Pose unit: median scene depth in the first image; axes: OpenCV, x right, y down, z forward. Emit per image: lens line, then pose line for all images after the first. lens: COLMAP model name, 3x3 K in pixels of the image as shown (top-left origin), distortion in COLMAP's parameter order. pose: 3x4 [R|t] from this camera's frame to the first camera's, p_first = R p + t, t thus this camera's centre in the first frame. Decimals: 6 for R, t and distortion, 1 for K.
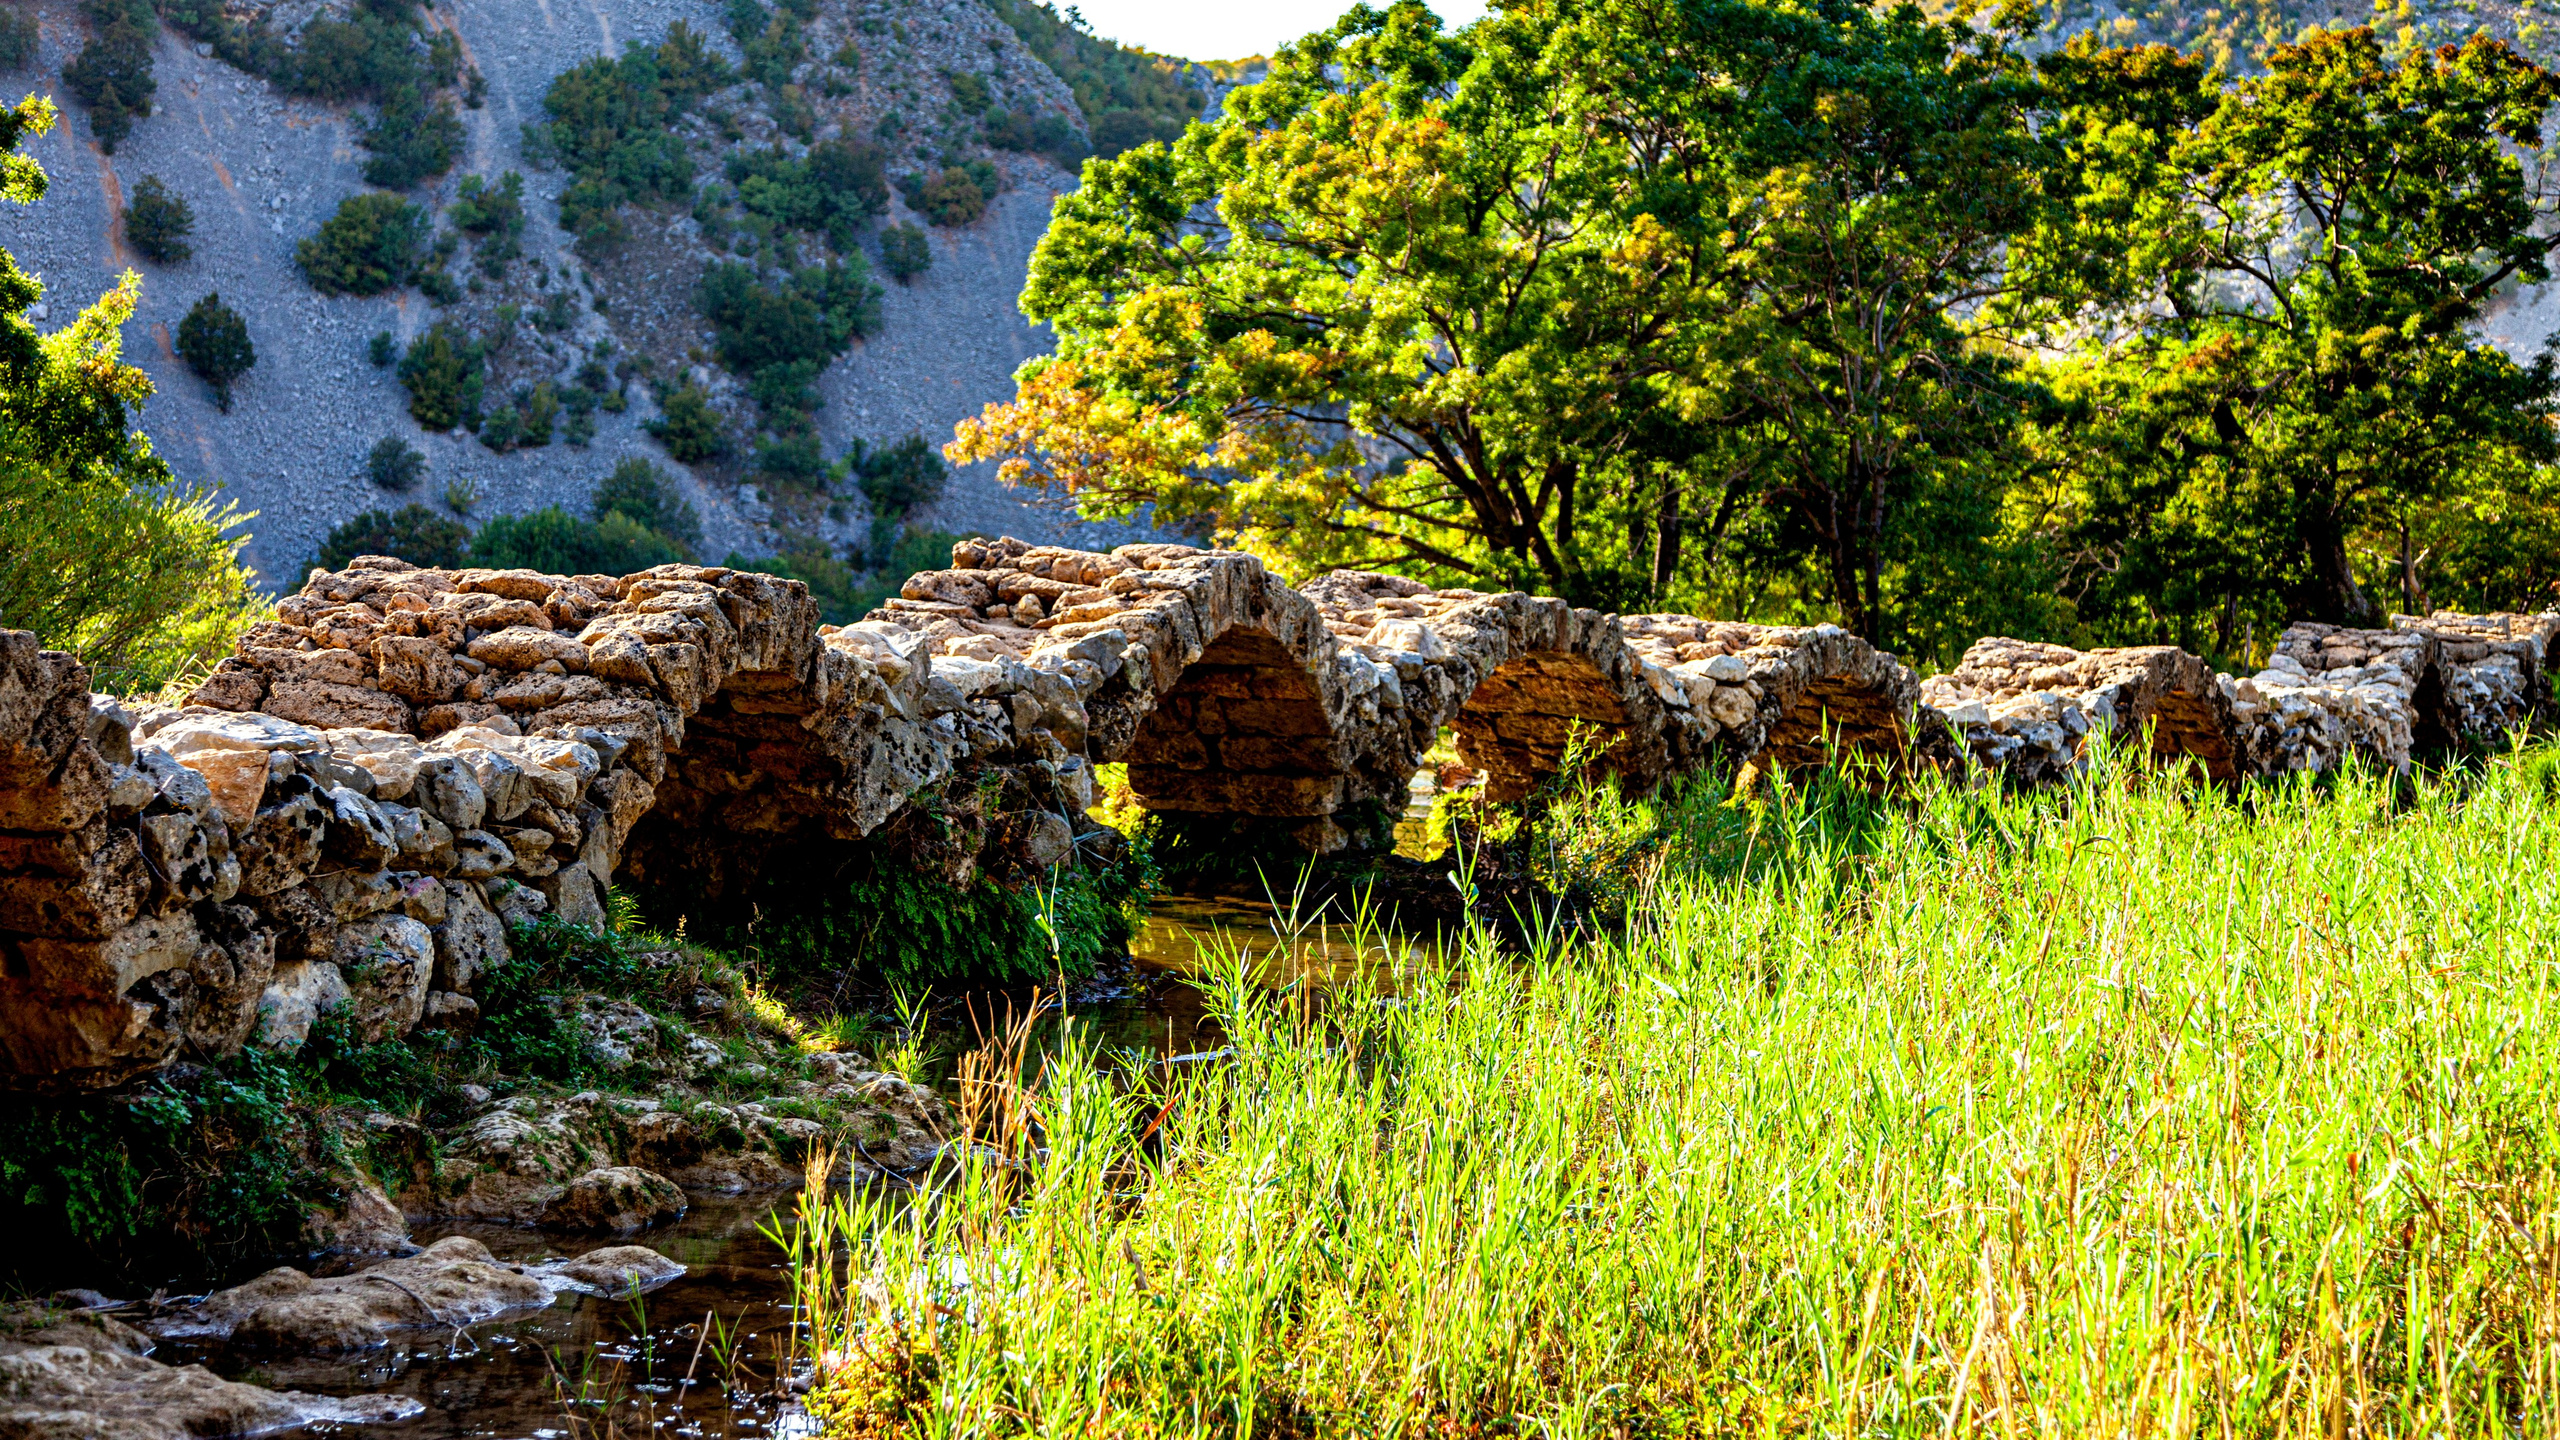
lens RADIAL K [[4375.7, 0, 1280.6], [0, 4375.7, 722.4], [0, 0, 1]] dist [0.017613, 0.000000]
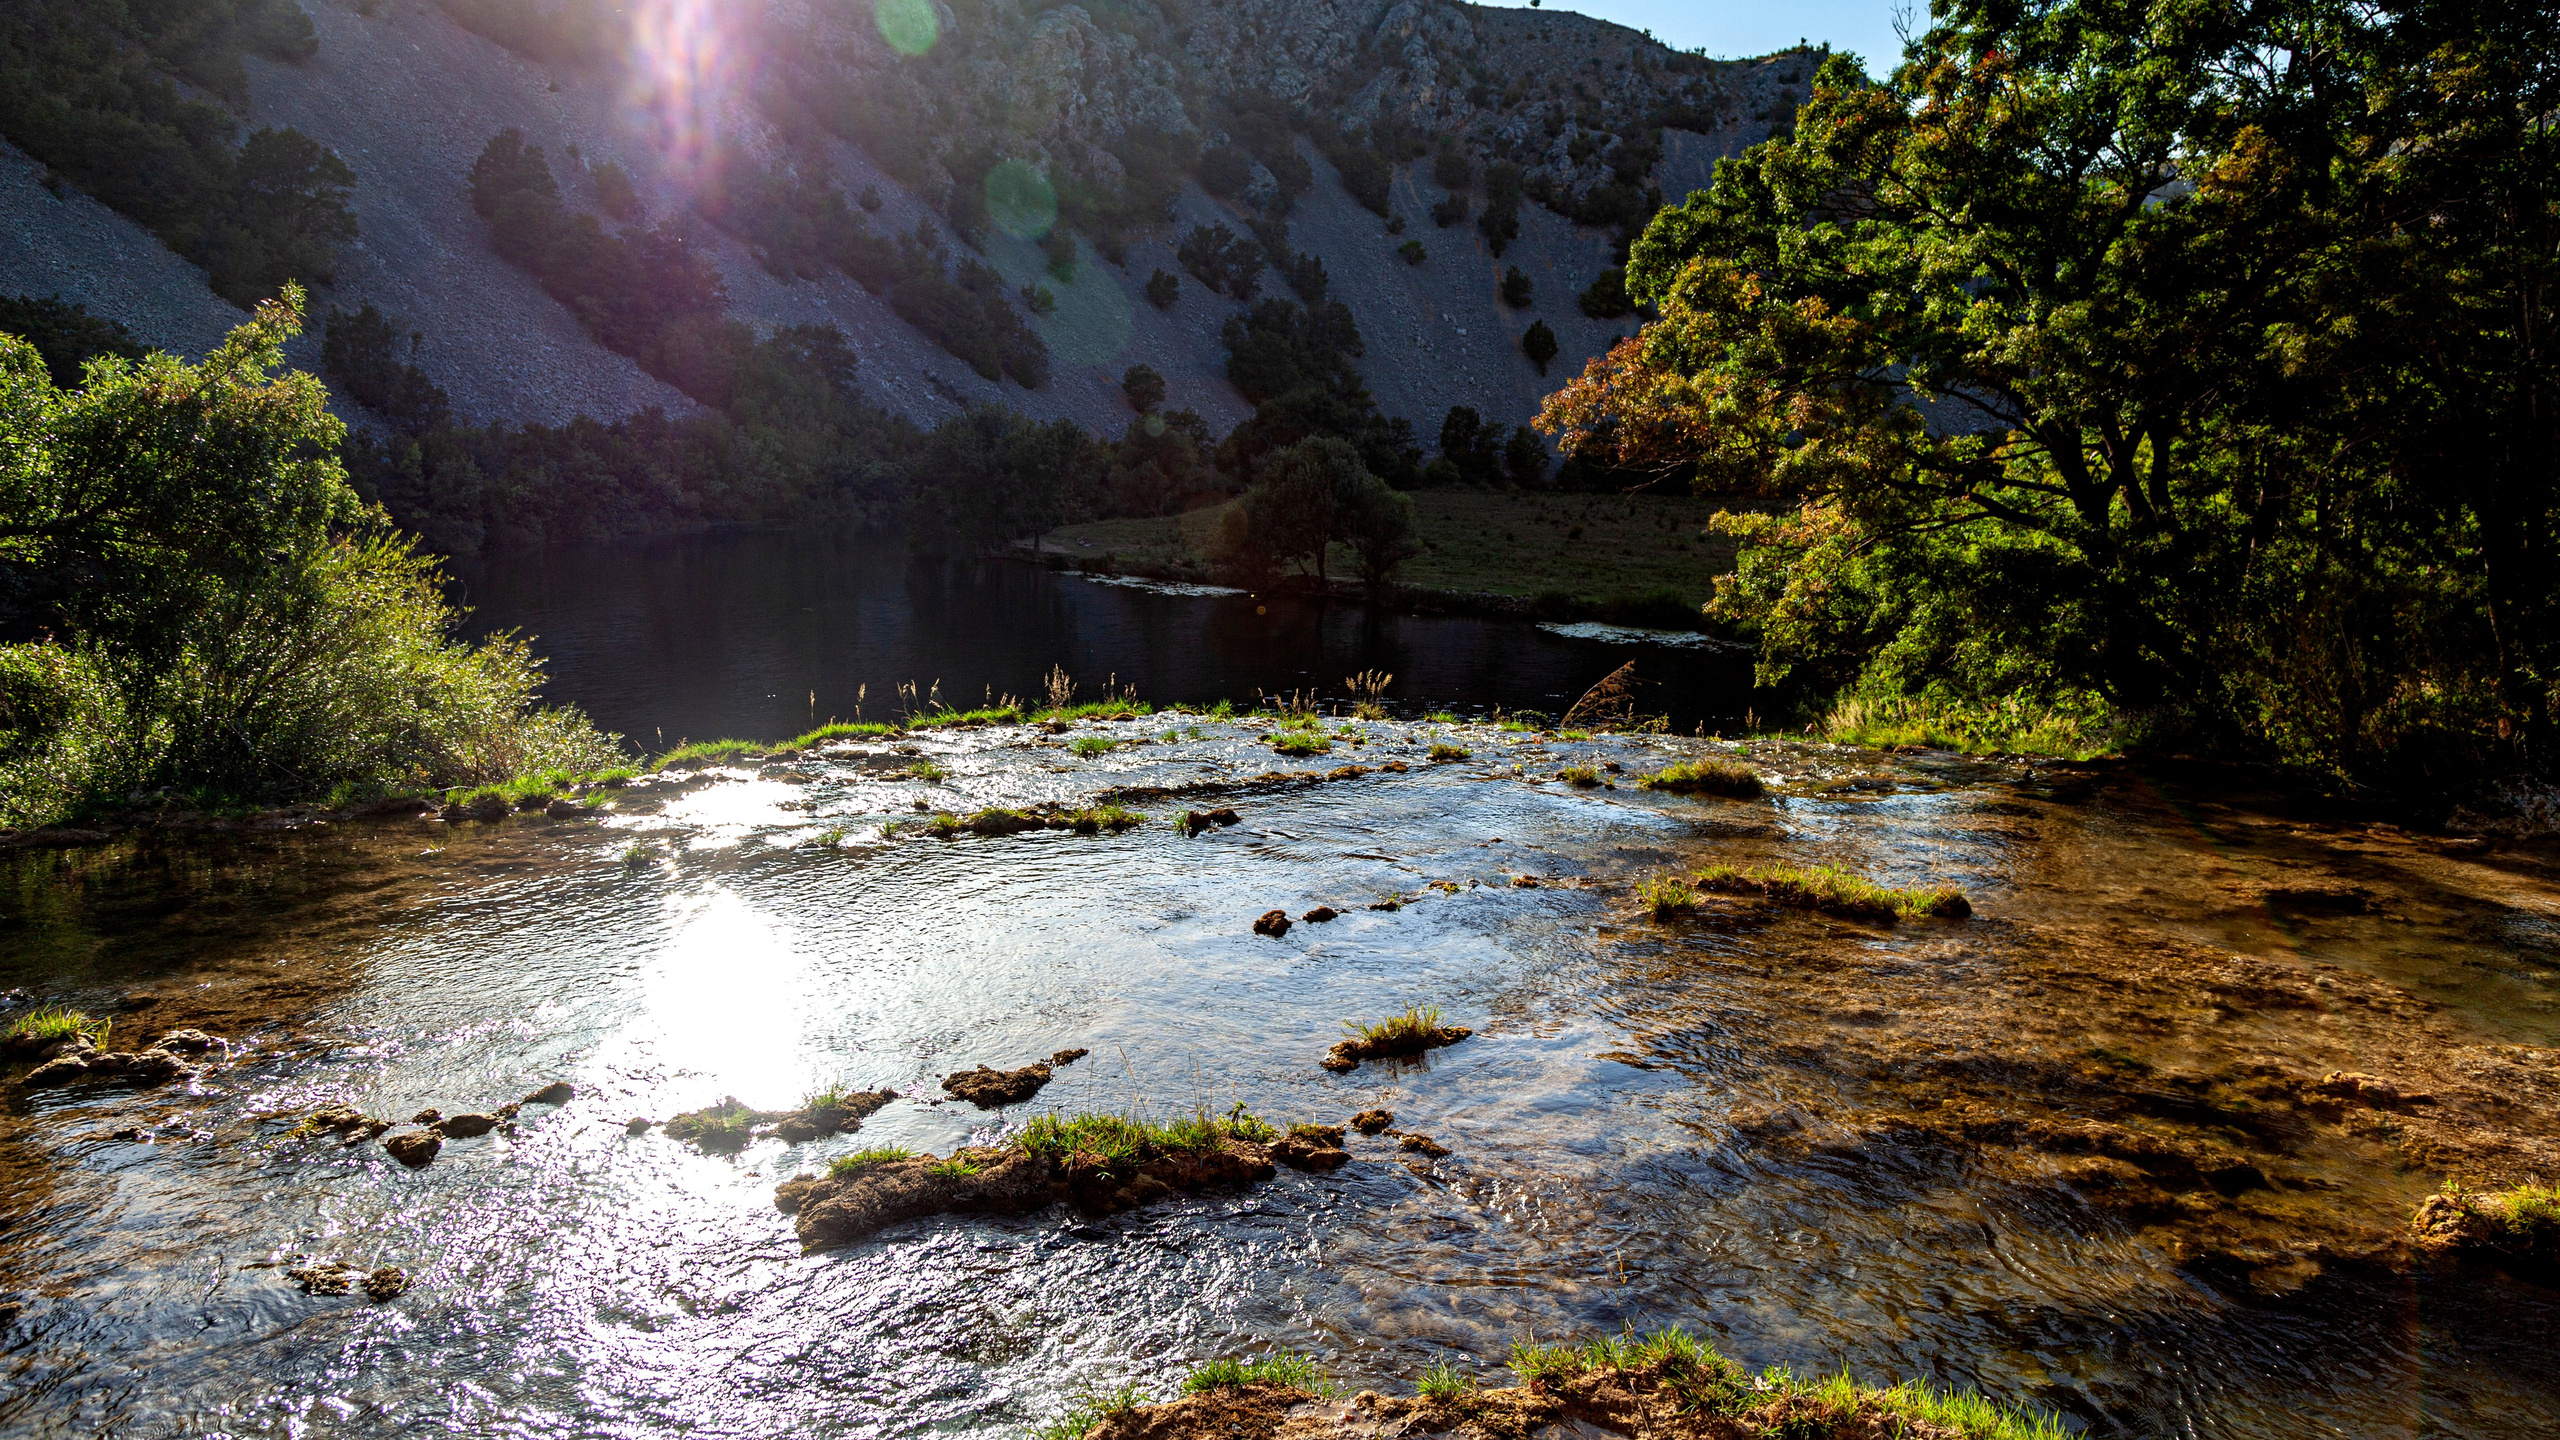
lens RADIAL K [[1750.3, 0, 1267.8], [0, 1750.3, 696.3], [0, 0, 1]] dist [0.005218, 0.002779]
pose [[0.901264, 0.044344, -0.430995, 0.060718], [0.005043, 0.993608, 0.112777, -0.044718], [0.433240, -0.103815, 0.895279, 0.580520]]
